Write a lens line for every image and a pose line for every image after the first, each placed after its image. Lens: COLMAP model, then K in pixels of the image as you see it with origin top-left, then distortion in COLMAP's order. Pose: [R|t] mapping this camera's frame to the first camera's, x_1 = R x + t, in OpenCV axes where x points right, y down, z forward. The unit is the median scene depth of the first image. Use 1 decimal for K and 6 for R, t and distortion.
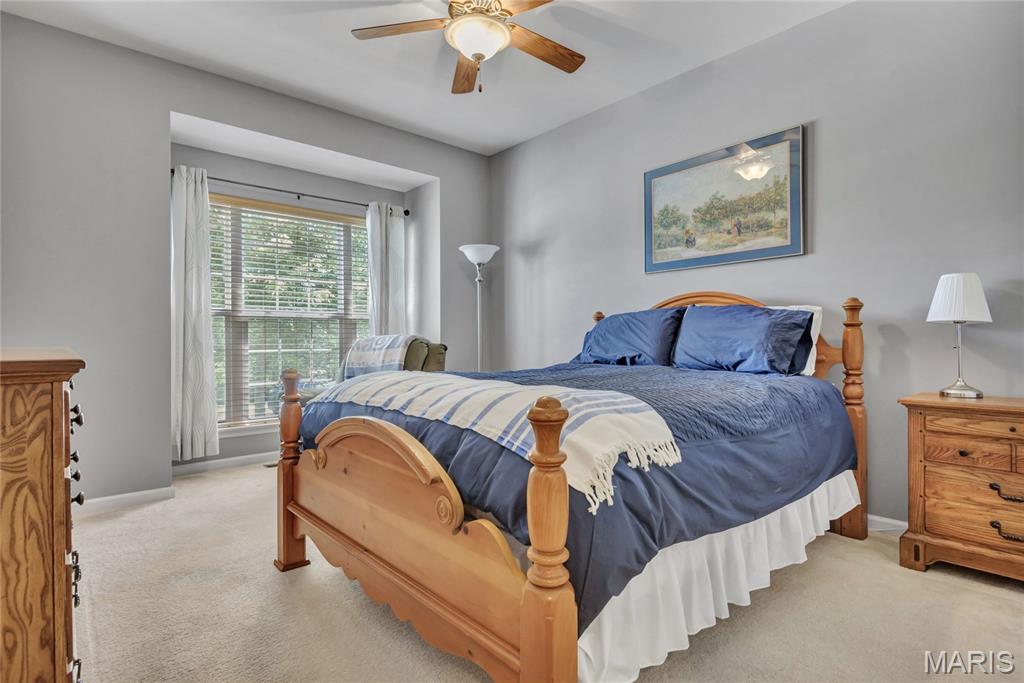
lens RADIAL K [[523.1, 0, 514.4], [0, 523.1, 341.0], [0, 0, 1]] dist [0.001951, 0.000233]
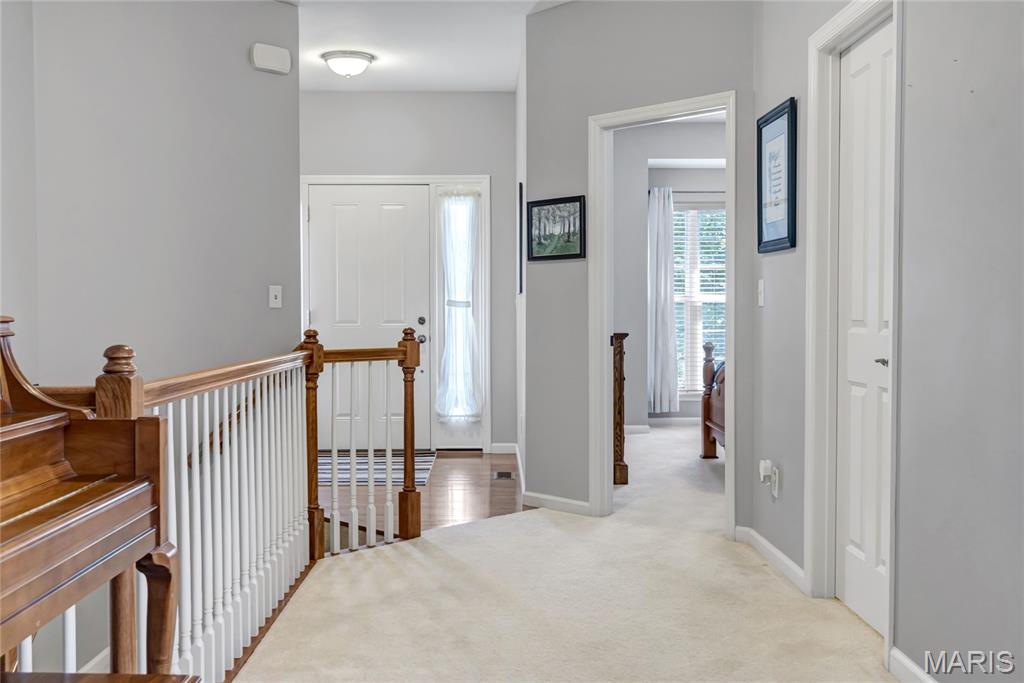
lens RADIAL K [[1026.7, 0, 513.1], [0, 1026.7, 343.7], [0, 0, 1]] dist [-0.052371, 0.000000]
pose [[0.762675, 0.020414, -0.646460, 0.746403], [-0.000429, 0.999518, 0.031056, -0.026128], [0.646782, -0.023409, 0.762316, -1.173468]]
